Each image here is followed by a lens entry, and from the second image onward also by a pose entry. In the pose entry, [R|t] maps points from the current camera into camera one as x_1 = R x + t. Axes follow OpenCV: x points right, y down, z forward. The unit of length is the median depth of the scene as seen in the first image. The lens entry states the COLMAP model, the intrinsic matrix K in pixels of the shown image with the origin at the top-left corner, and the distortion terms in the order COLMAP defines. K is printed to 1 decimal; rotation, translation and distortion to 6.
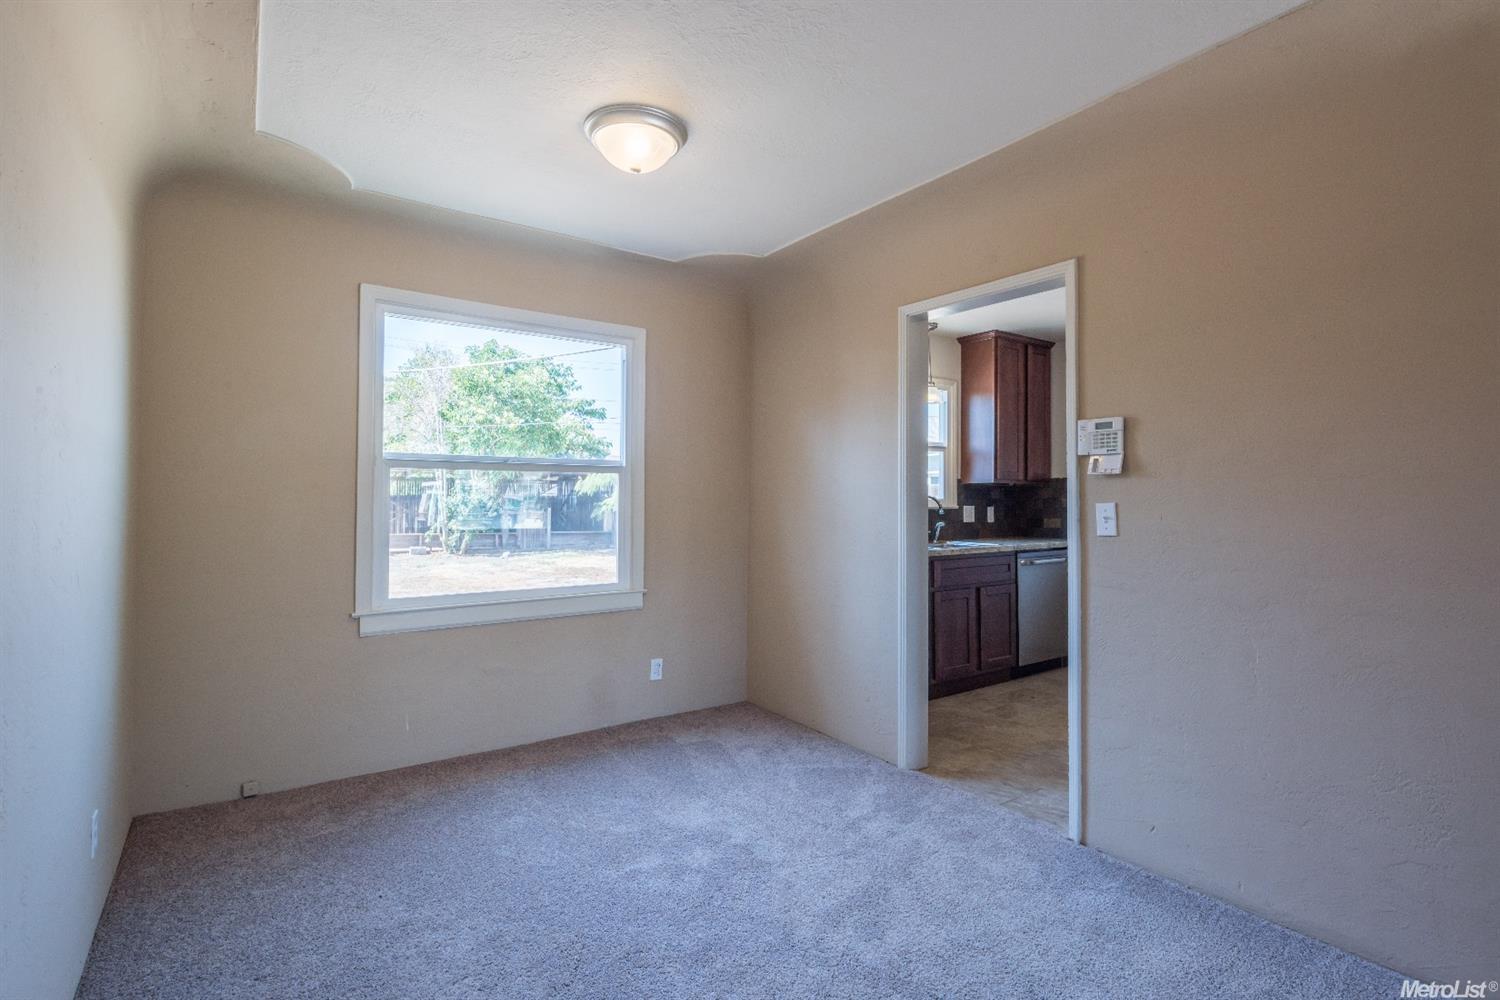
lens RADIAL K [[712.7, 0, 772.2], [0, 712.7, 489.6], [0, 0, 1]] dist [0.002393, -0.007155]
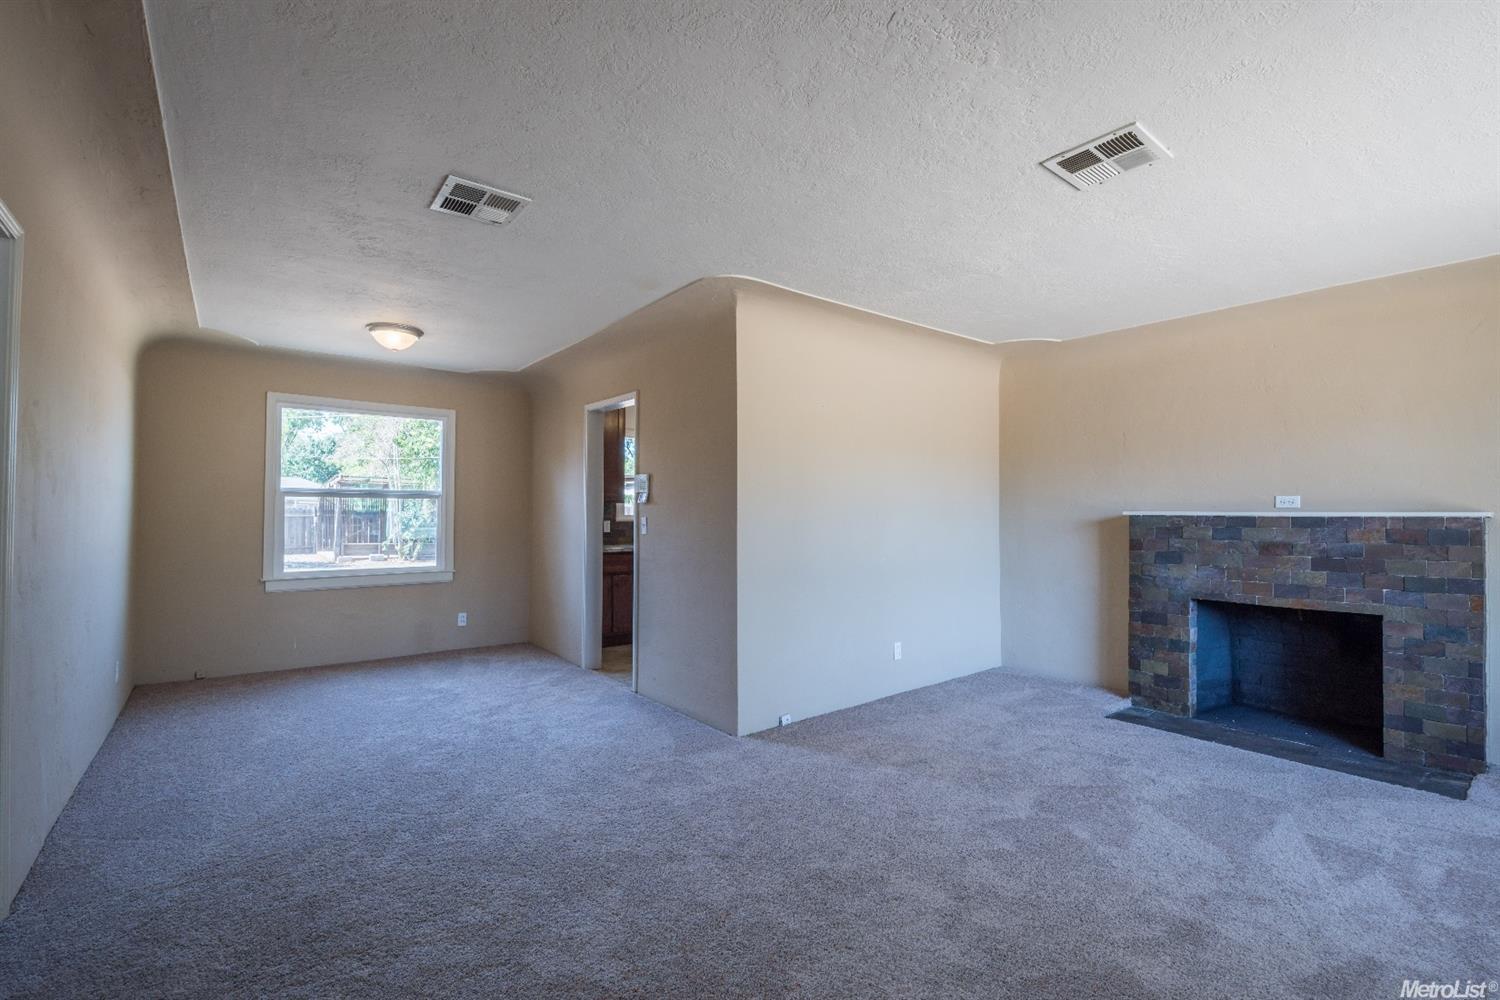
lens RADIAL K [[662.1, 0, 759.3], [0, 662.1, 502.9], [0, 0, 1]] dist [-0.001005, -0.007861]
pose [[0.999462, 0.002986, 0.032662, 0.473083], [-0.002834, 0.999985, -0.004697, -0.008110], [-0.032676, 0.004602, 0.999455, -0.540752]]
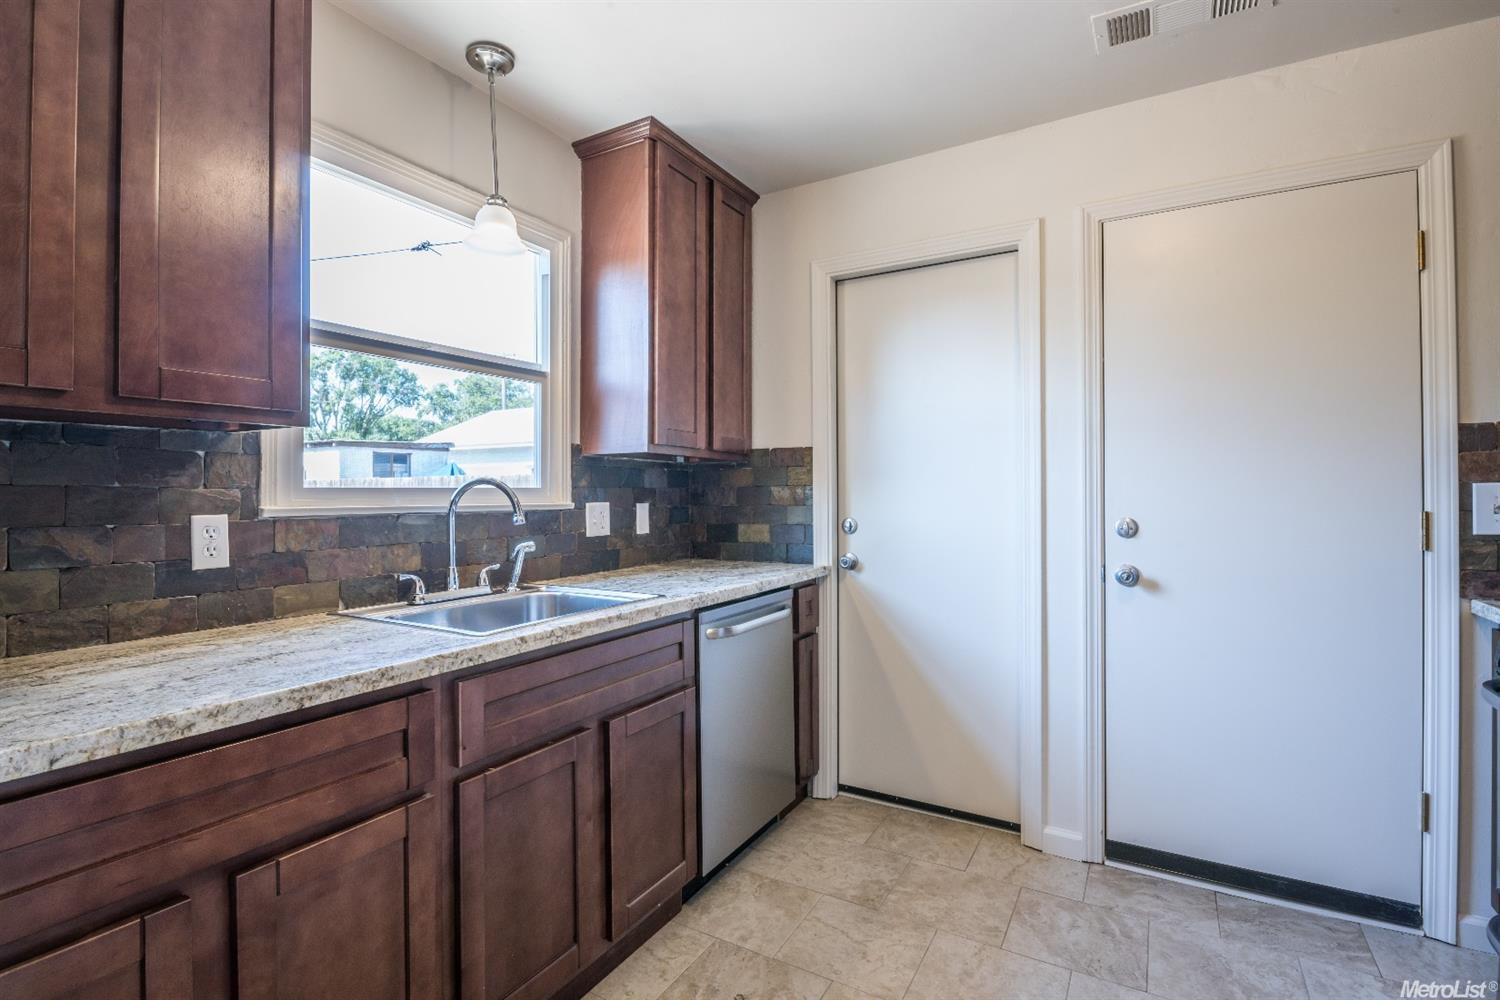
lens RADIAL K [[712.7, 0, 725.4], [0, 712.7, 487.4], [0, 0, 1]] dist [0.002393, -0.007155]
pose [[0.921415, -0.001507, 0.388577, 0.213101], [-0.001924, 0.999963, 0.008440, 0.010887], [-0.388575, -0.008524, 0.921378, 0.664632]]
